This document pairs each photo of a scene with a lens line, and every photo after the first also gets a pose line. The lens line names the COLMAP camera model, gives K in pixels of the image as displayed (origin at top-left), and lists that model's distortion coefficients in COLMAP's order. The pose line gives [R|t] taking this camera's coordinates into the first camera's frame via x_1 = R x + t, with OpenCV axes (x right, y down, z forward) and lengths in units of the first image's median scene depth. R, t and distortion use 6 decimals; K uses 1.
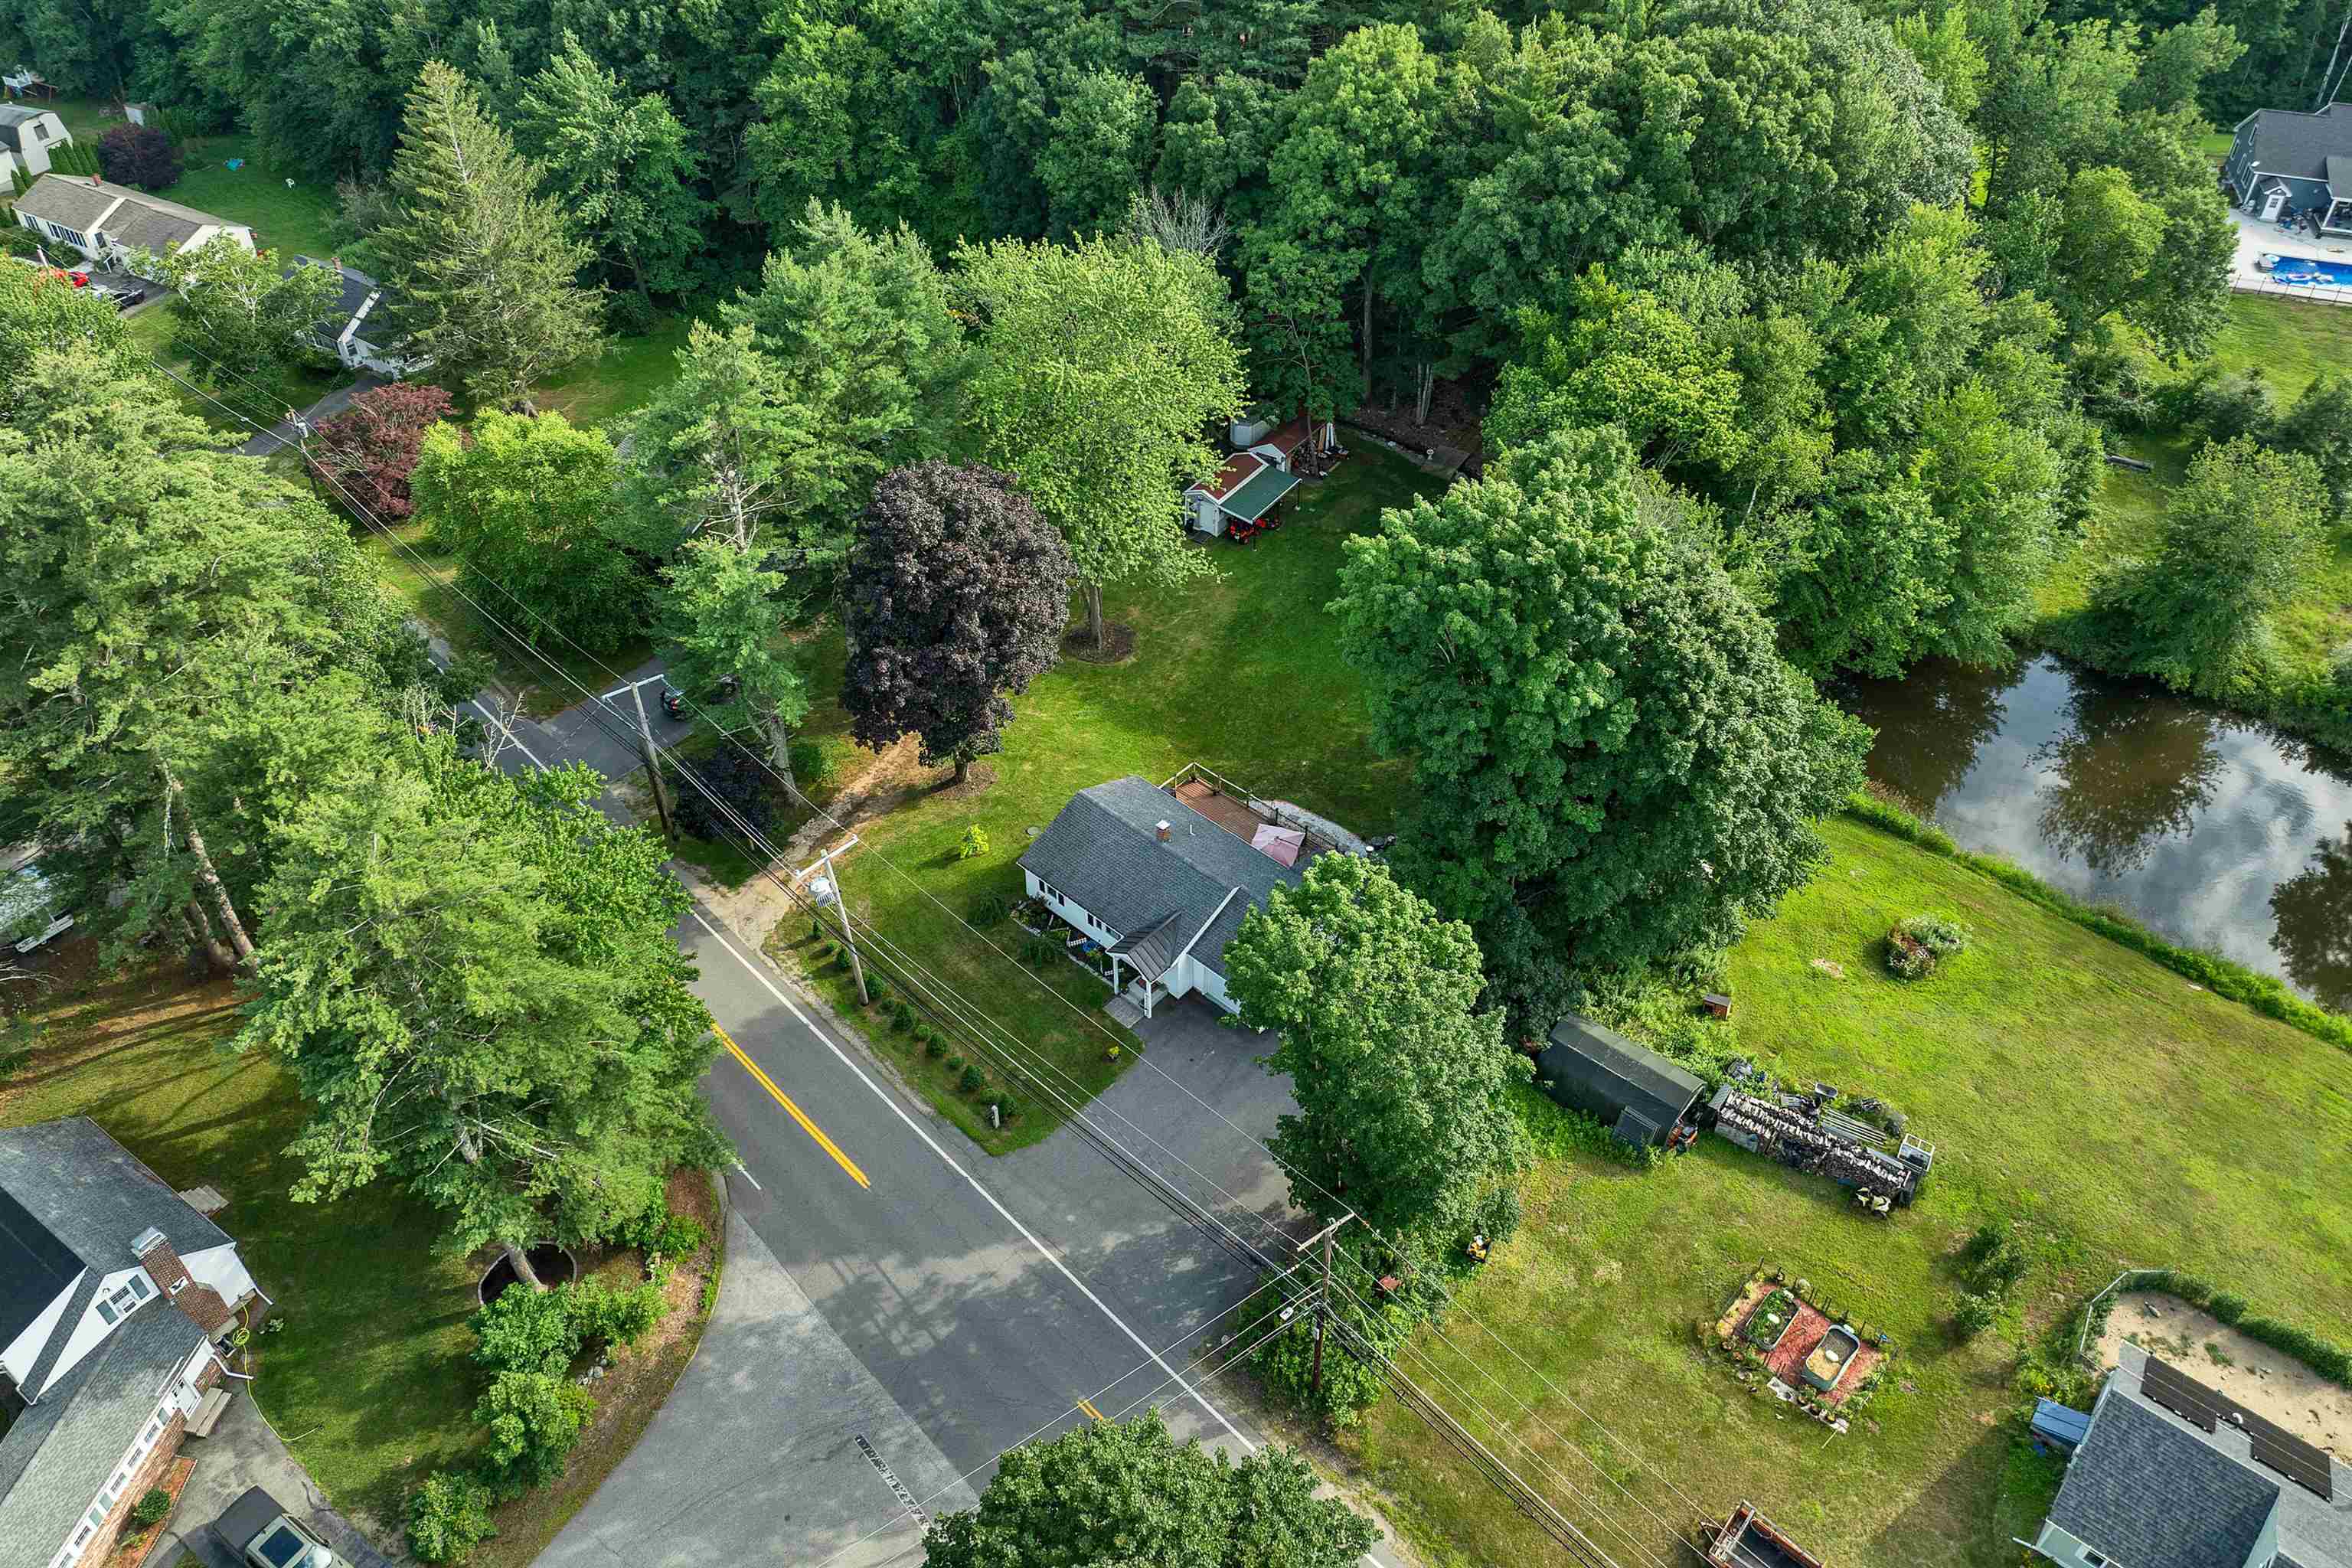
lens RADIAL K [[1690.7, 0, 1168.9], [0, 1690.7, 778.3], [0, 0, 1]] dist [-0.042557, 0.004995]
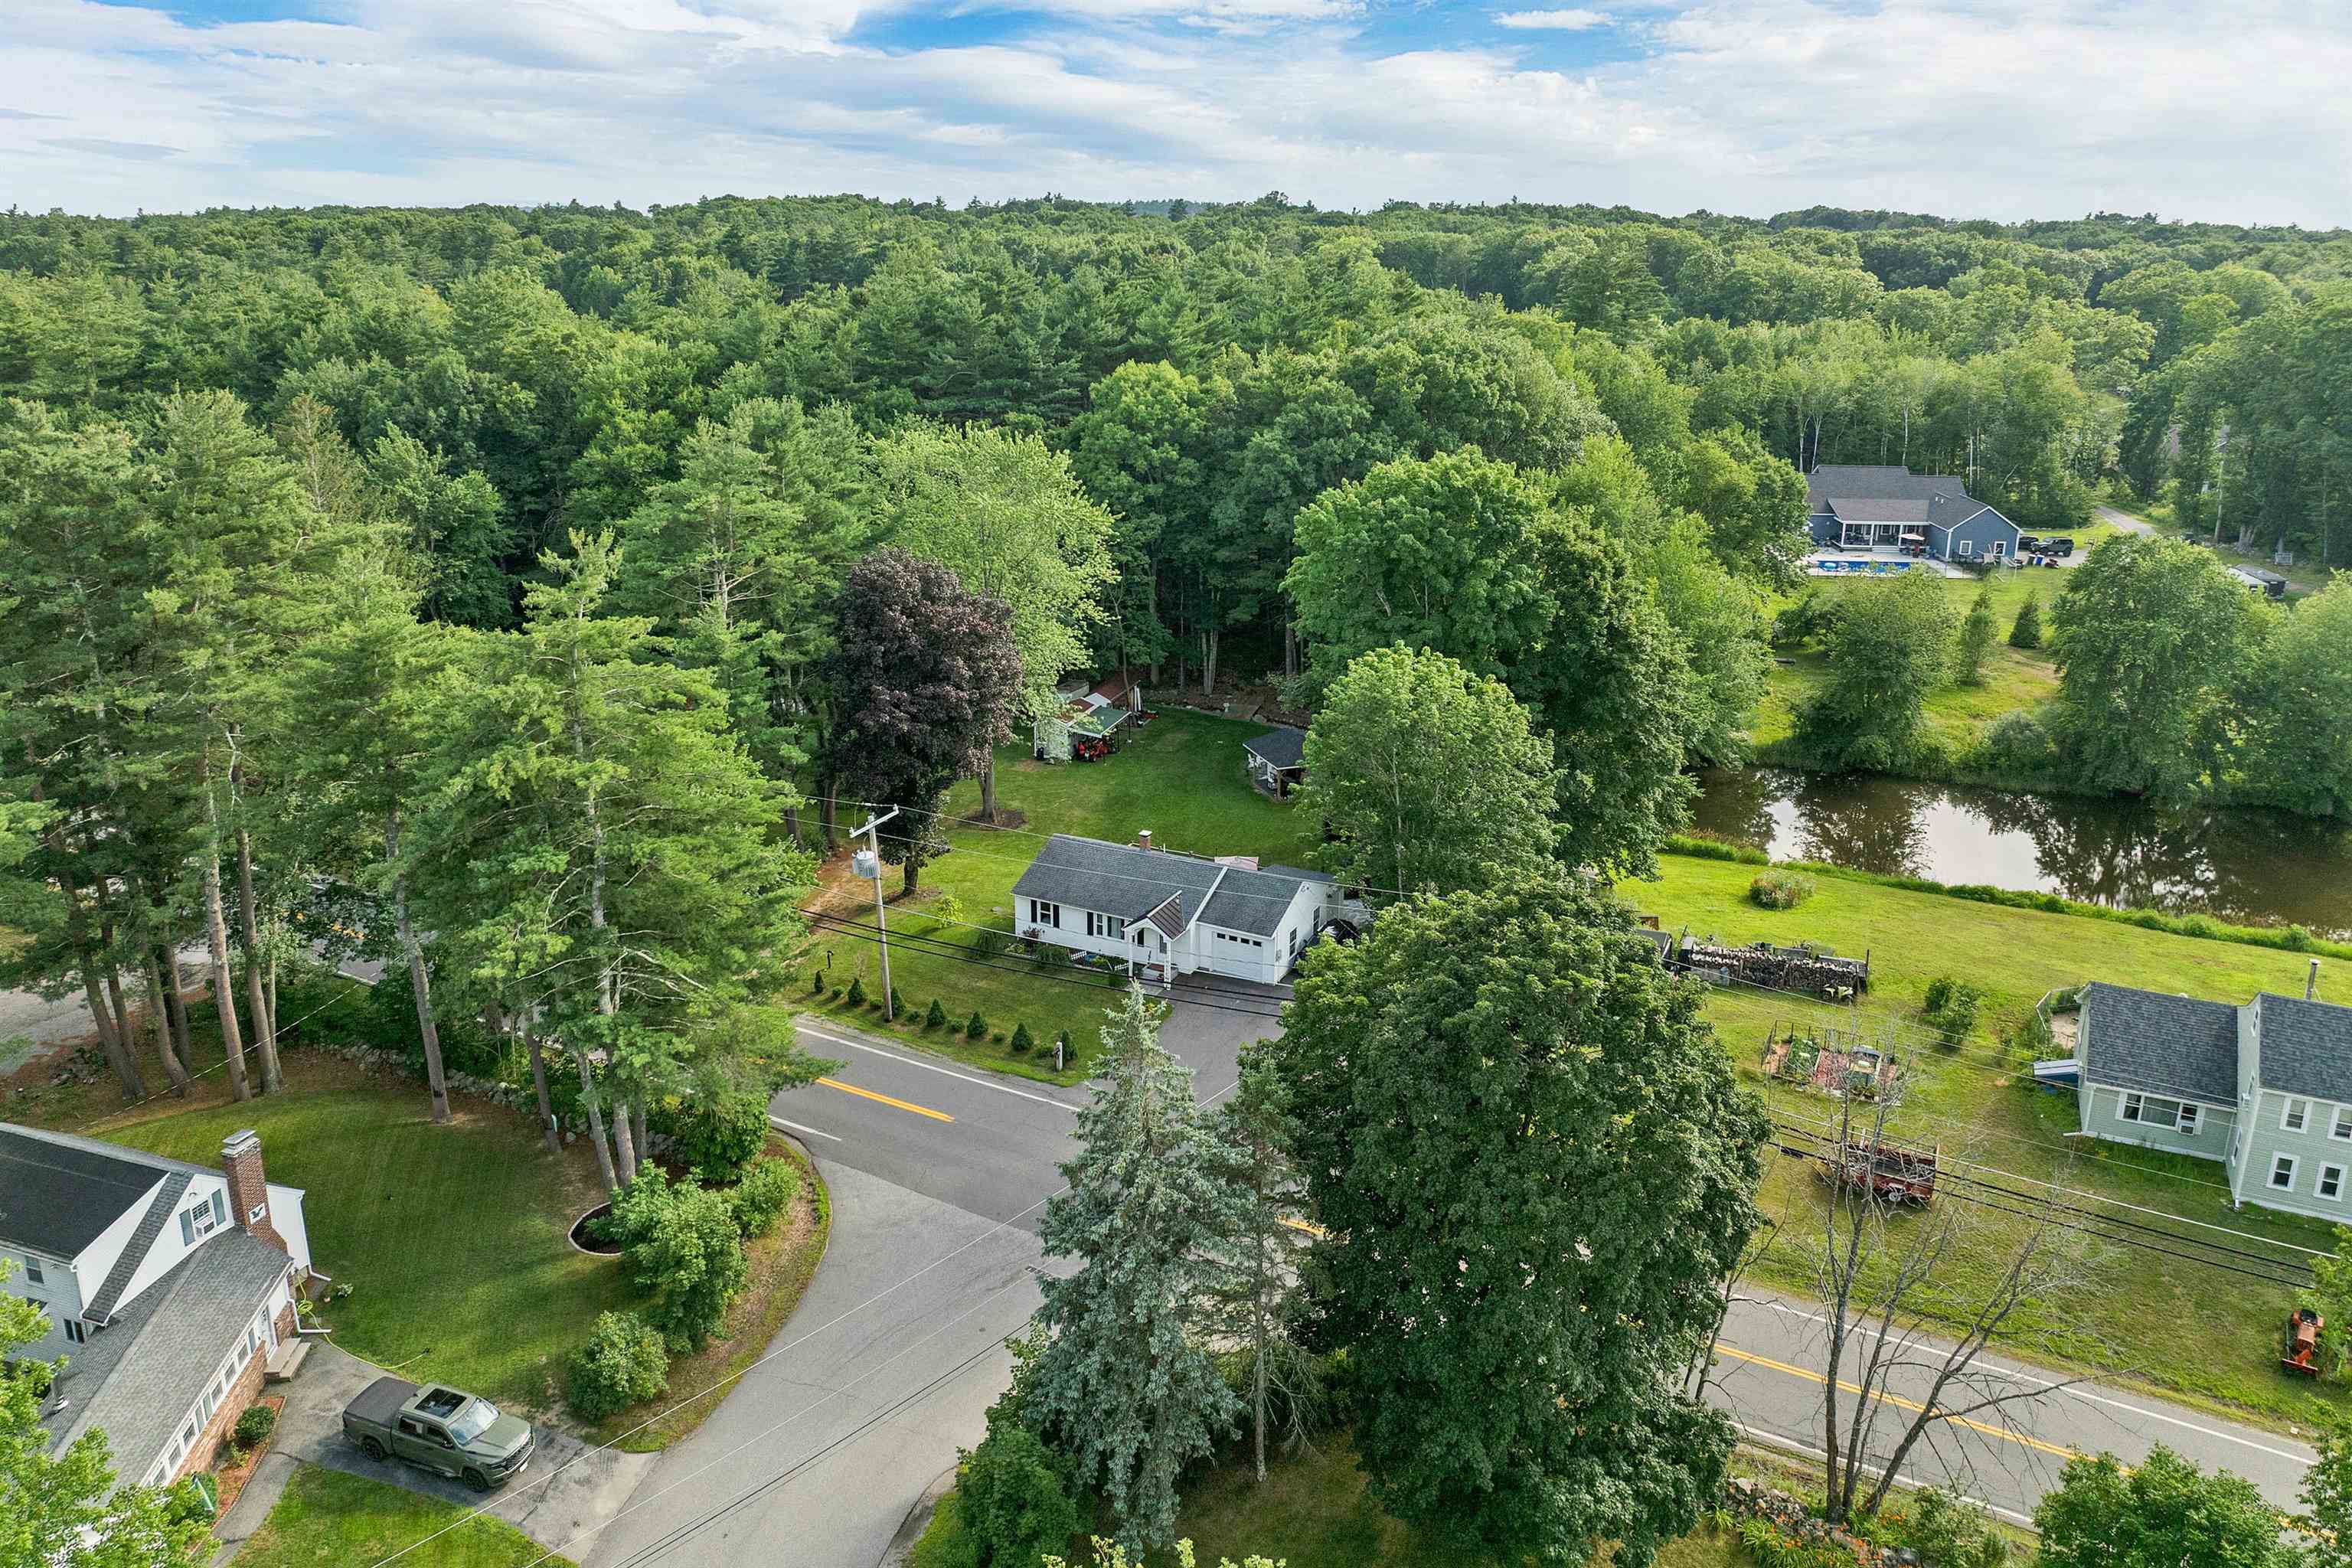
lens RADIAL K [[1690.7, 0, 1218.6], [0, 1690.7, 716.7], [0, 0, 1]] dist [-0.042557, 0.004995]
pose [[0.962216, -0.075409, 0.261635, -0.233700], [0.171026, 0.915069, -0.365239, 0.358945], [-0.211872, 0.396186, 0.893391, -0.016770]]
